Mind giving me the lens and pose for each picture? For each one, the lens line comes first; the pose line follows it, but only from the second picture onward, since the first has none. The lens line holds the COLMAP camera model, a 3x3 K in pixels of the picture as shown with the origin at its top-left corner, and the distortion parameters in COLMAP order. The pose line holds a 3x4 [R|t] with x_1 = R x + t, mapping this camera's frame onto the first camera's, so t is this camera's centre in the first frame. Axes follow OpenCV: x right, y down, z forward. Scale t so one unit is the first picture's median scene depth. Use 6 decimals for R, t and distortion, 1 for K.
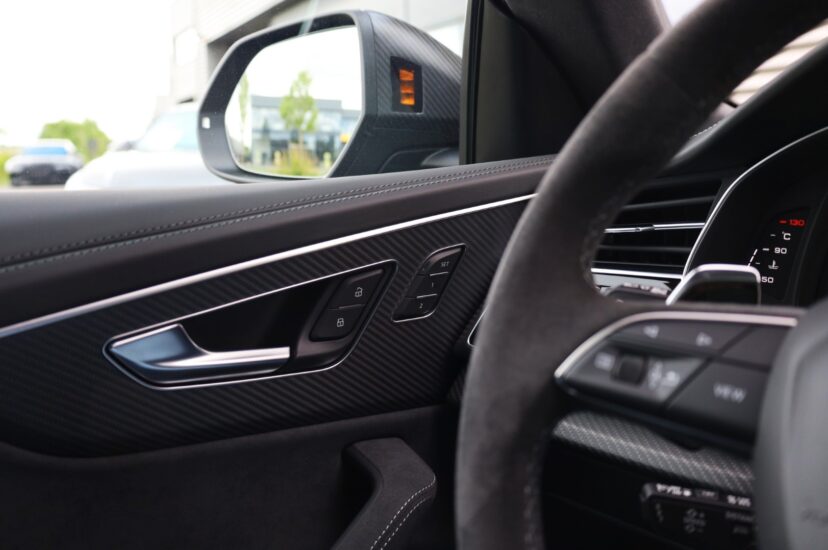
lens RADIAL K [[712.9, 0, 414.0], [0, 712.9, 275.0], [0, 0, 1]] dist [-0.005118, -0.006163]
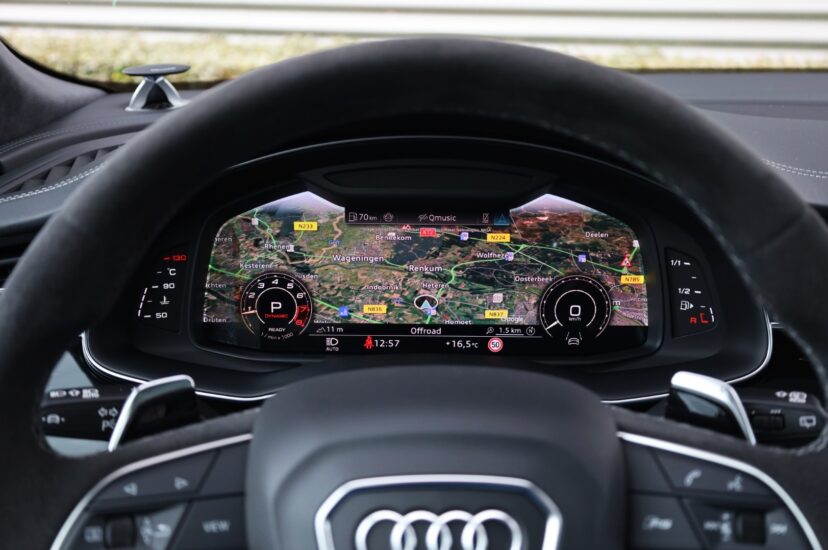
lens RADIAL K [[868.6, 0, 414.0], [0, 868.6, 275.0], [0, 0, 1]] dist [-0.009629, -0.007648]
pose [[0.651513, -0.231802, 0.722356, -0.202985], [0.111402, 0.971086, 0.211143, -0.382506], [-0.750414, -0.057090, 0.658498, -0.098908]]
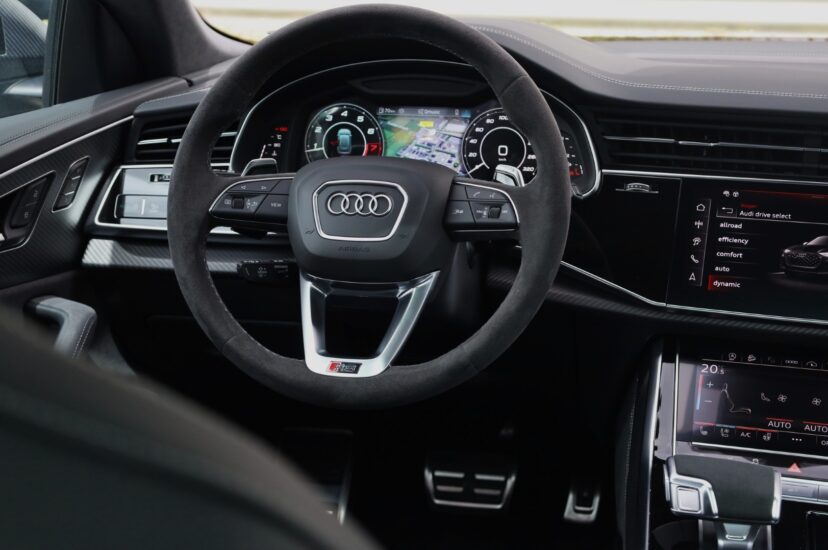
lens RADIAL K [[1271.8, 0, 413.7], [0, 1271.8, 264.8], [0, 0, 1]] dist [0.016787, 0.036454]
pose [[0.809380, -0.135565, 0.571425, -1.533869], [0.092278, 0.990264, 0.104225, -0.053590], [-0.579990, -0.031628, 0.814009, -2.585992]]
